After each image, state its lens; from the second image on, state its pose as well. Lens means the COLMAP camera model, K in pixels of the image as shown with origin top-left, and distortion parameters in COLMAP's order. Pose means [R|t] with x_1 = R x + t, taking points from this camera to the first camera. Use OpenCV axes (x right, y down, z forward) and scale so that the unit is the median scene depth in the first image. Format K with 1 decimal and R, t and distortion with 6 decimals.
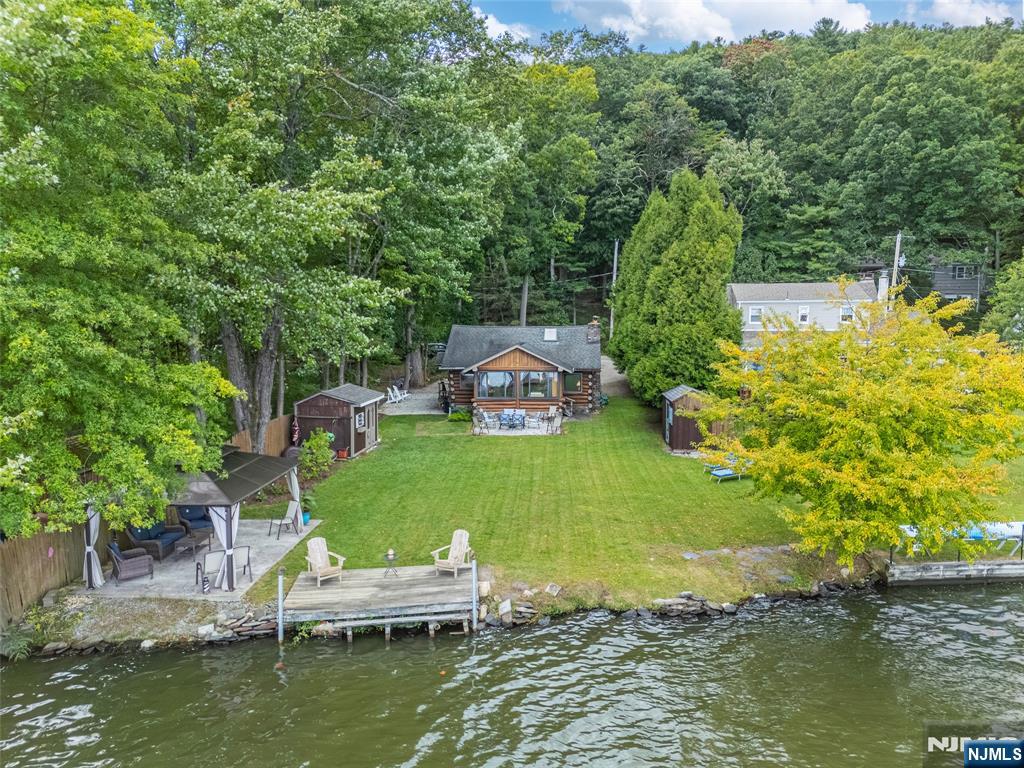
lens RADIAL K [[733.2, 0, 519.6], [0, 733.2, 386.8], [0, 0, 1]] dist [0.054779, -0.000787]
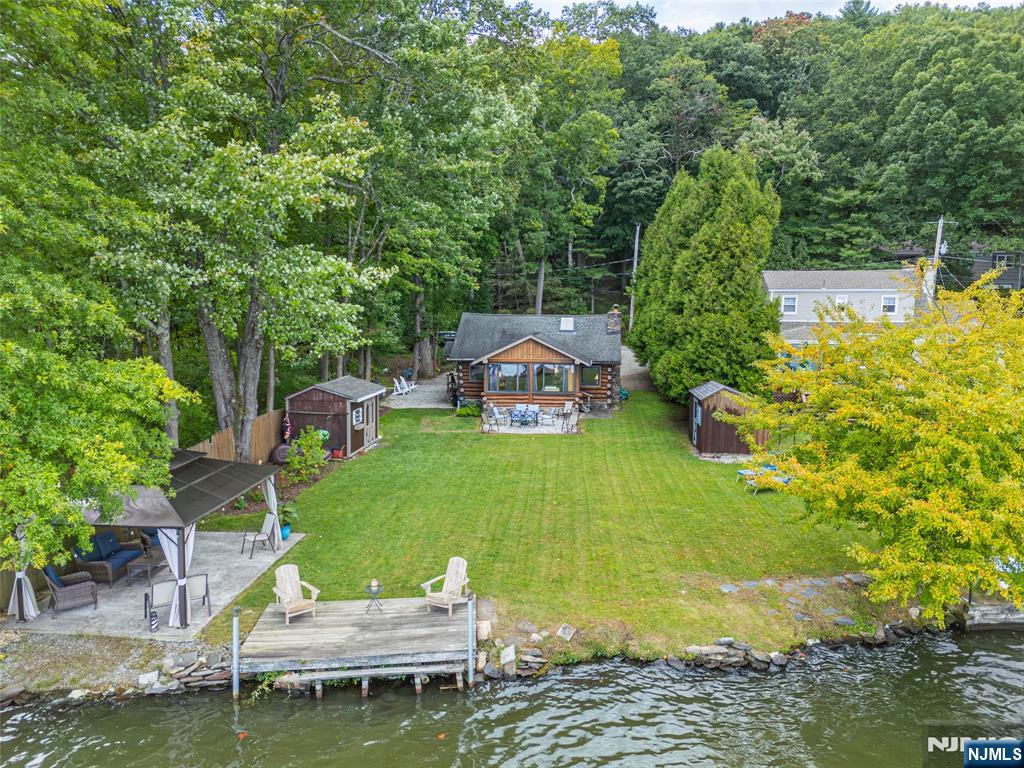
lens RADIAL K [[734.1, 0, 512.0], [0, 734.1, 384.0], [0, 0, 1]] dist [0.079147, -0.071661]
pose [[0.999405, 0.012091, -0.032315, 0.005026], [-0.011657, 0.999840, 0.013567, -0.011269], [0.032474, -0.013182, 0.999386, 0.104399]]
